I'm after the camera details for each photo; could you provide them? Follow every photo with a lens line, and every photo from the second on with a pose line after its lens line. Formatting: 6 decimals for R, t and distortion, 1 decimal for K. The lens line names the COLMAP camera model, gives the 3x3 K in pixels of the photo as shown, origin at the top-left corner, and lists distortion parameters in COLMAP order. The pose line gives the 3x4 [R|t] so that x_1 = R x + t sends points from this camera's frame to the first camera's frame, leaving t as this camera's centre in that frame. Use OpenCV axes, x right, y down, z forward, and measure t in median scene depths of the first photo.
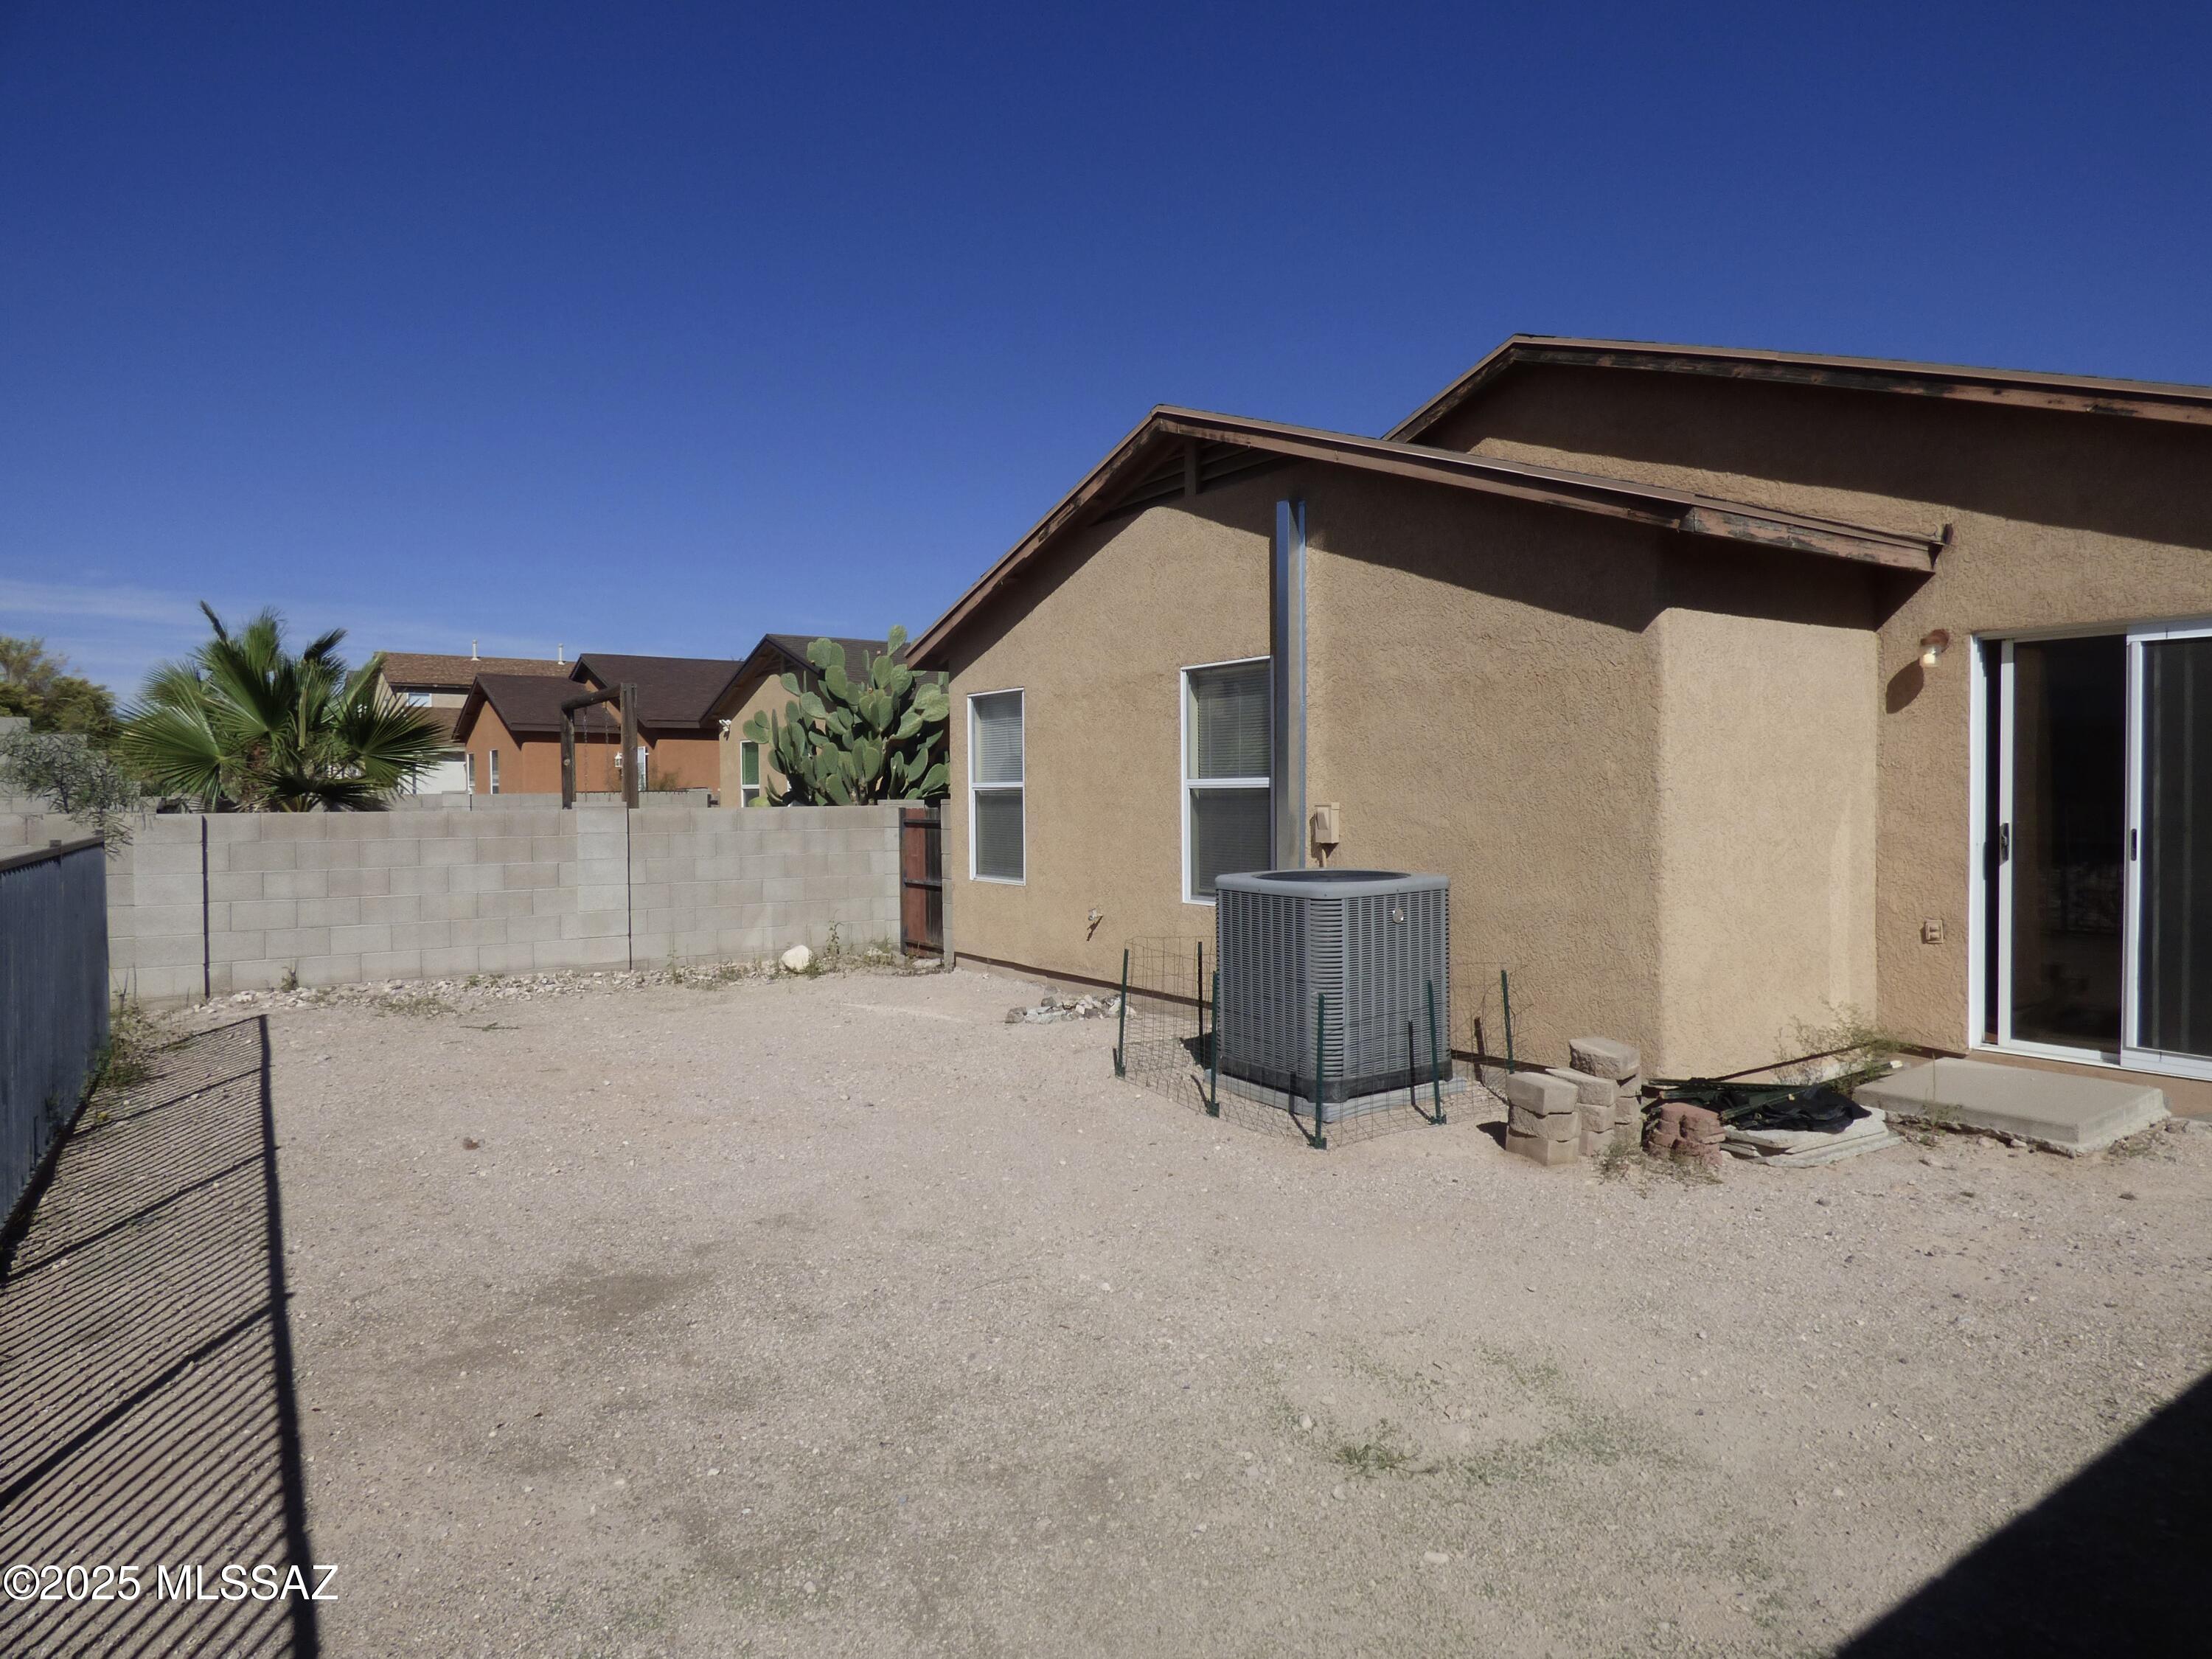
lens RADIAL K [[1361.7, 0, 1130.7], [0, 1361.7, 812.2], [0, 0, 1]] dist [0.006384, 0.003367]
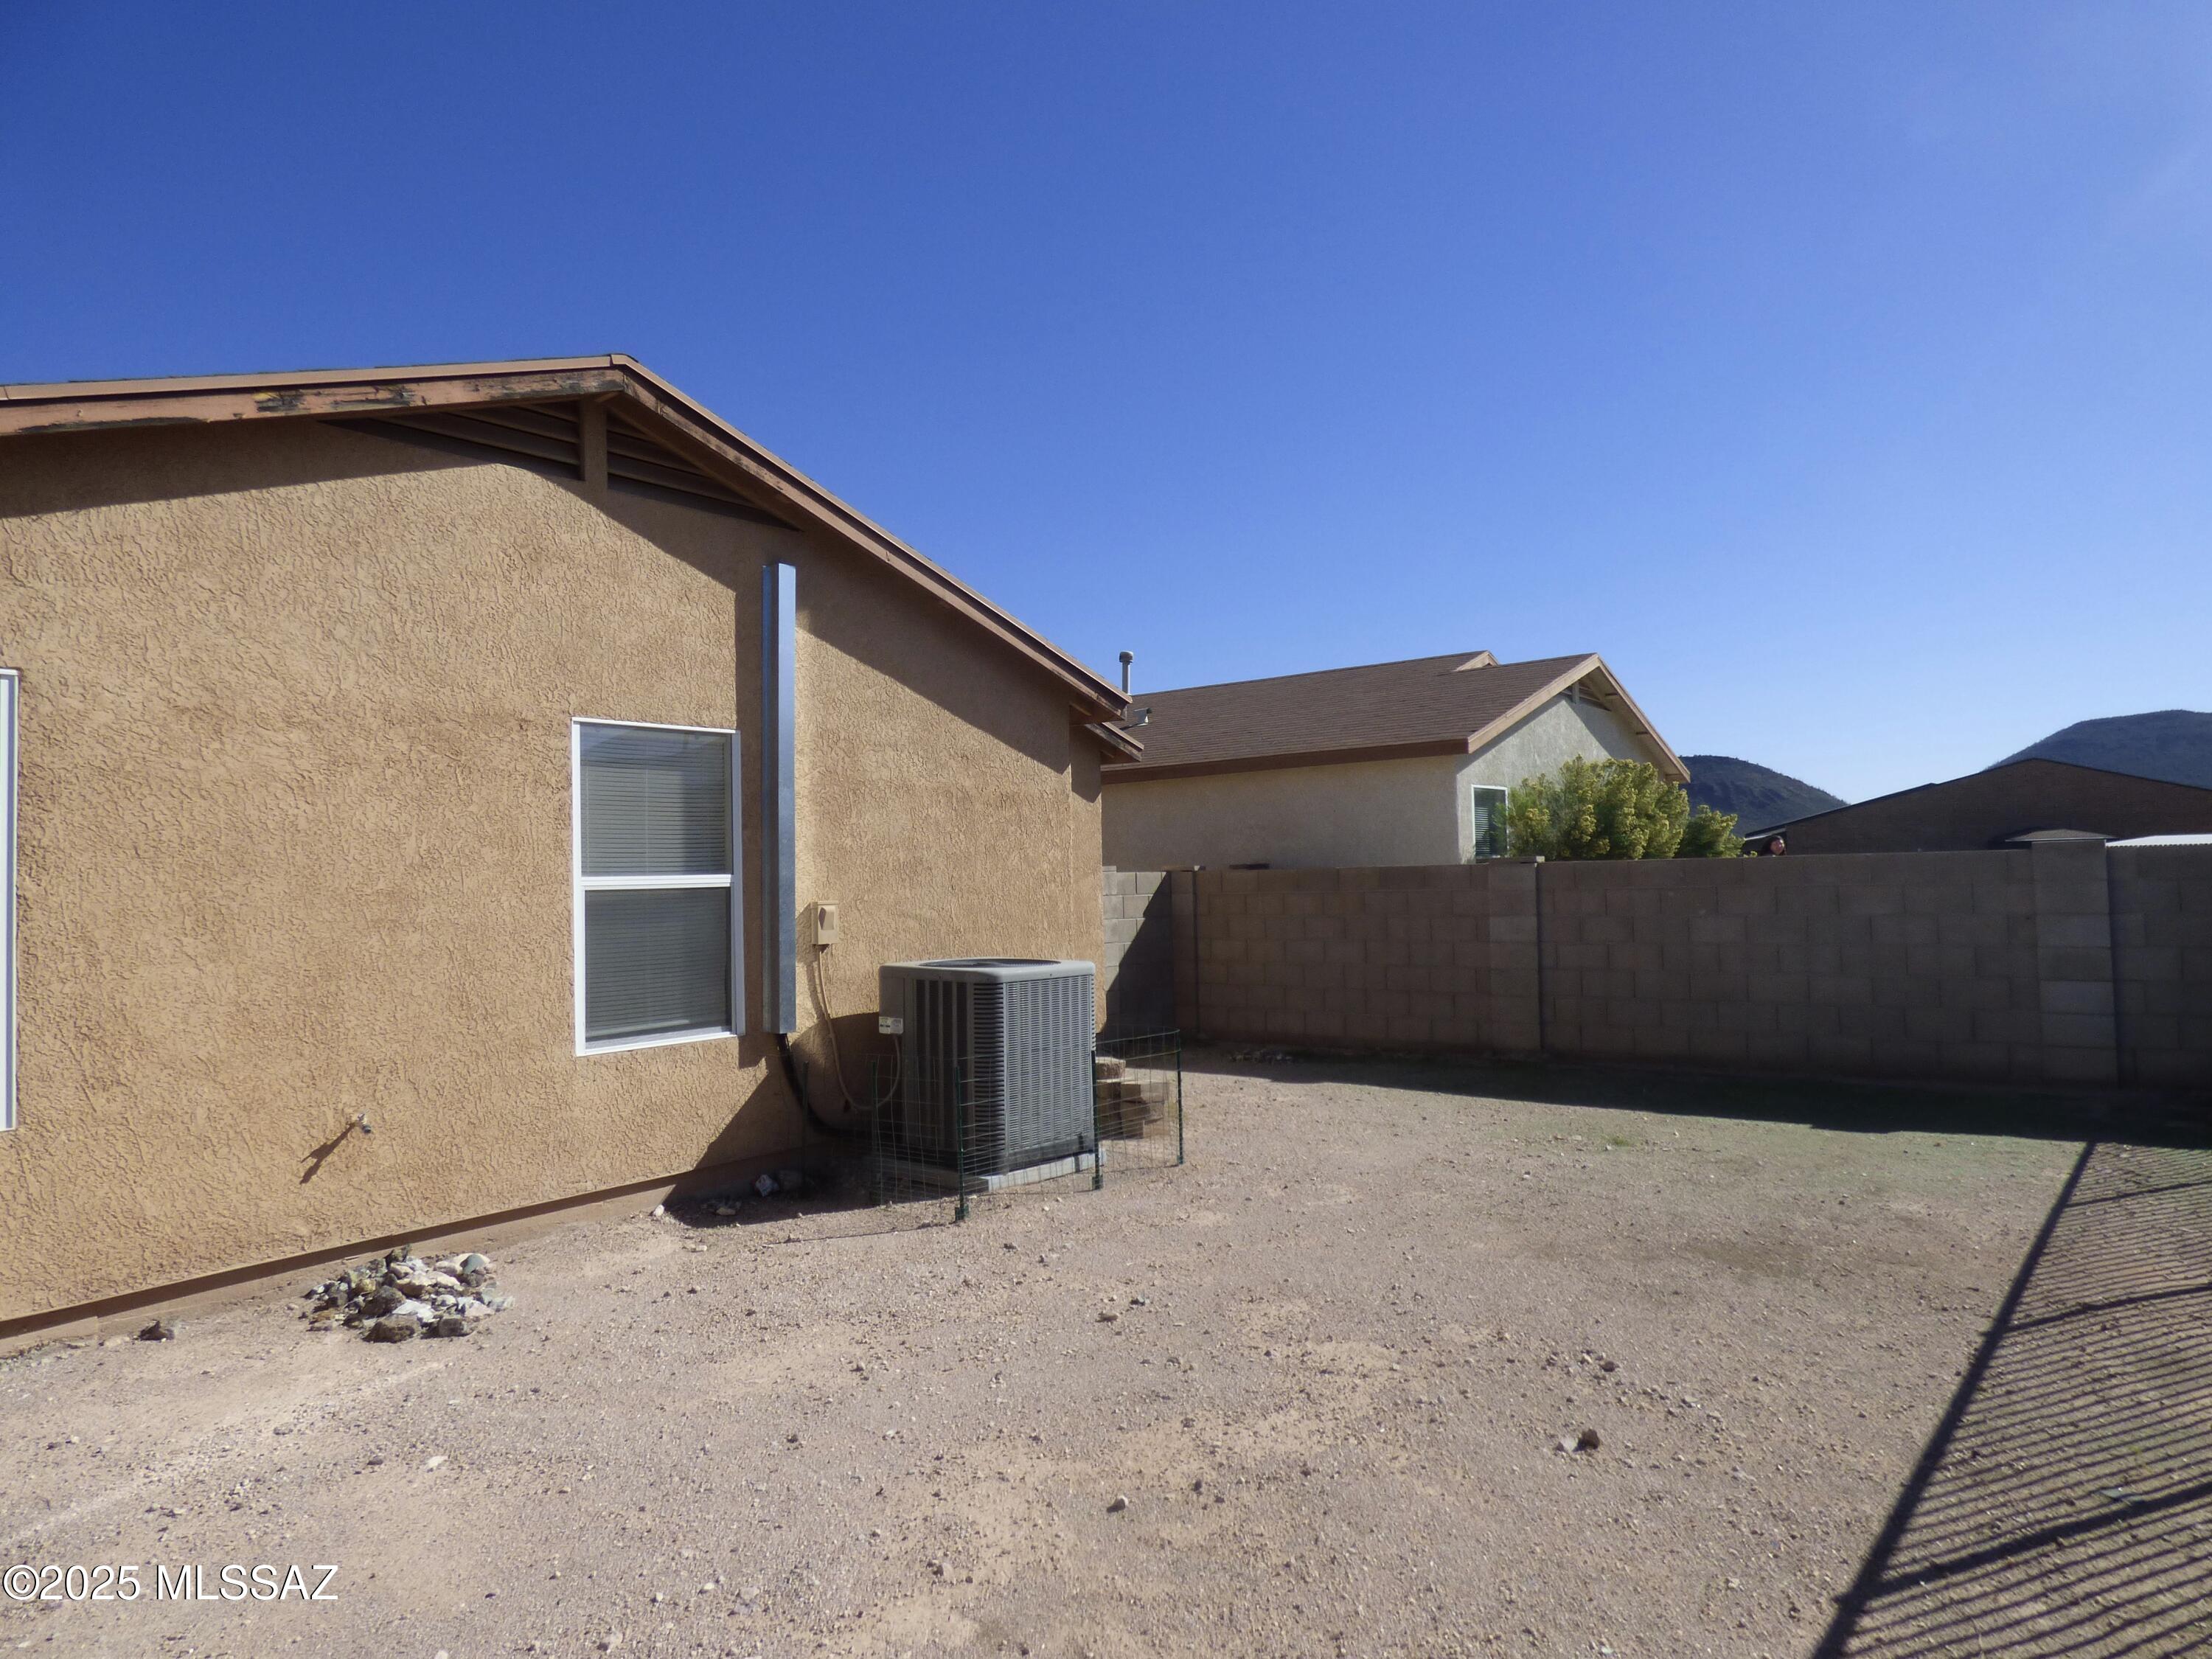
lens RADIAL K [[1326.4, 0, 1144.5], [0, 1326.4, 823.0], [0, 0, 1]] dist [-0.004132, 0.025692]
pose [[-0.281385, 0.053631, 0.958095, -0.736172], [0.040732, 0.998205, -0.043913, -0.011345], [-0.958730, 0.026669, -0.283064, 0.972246]]
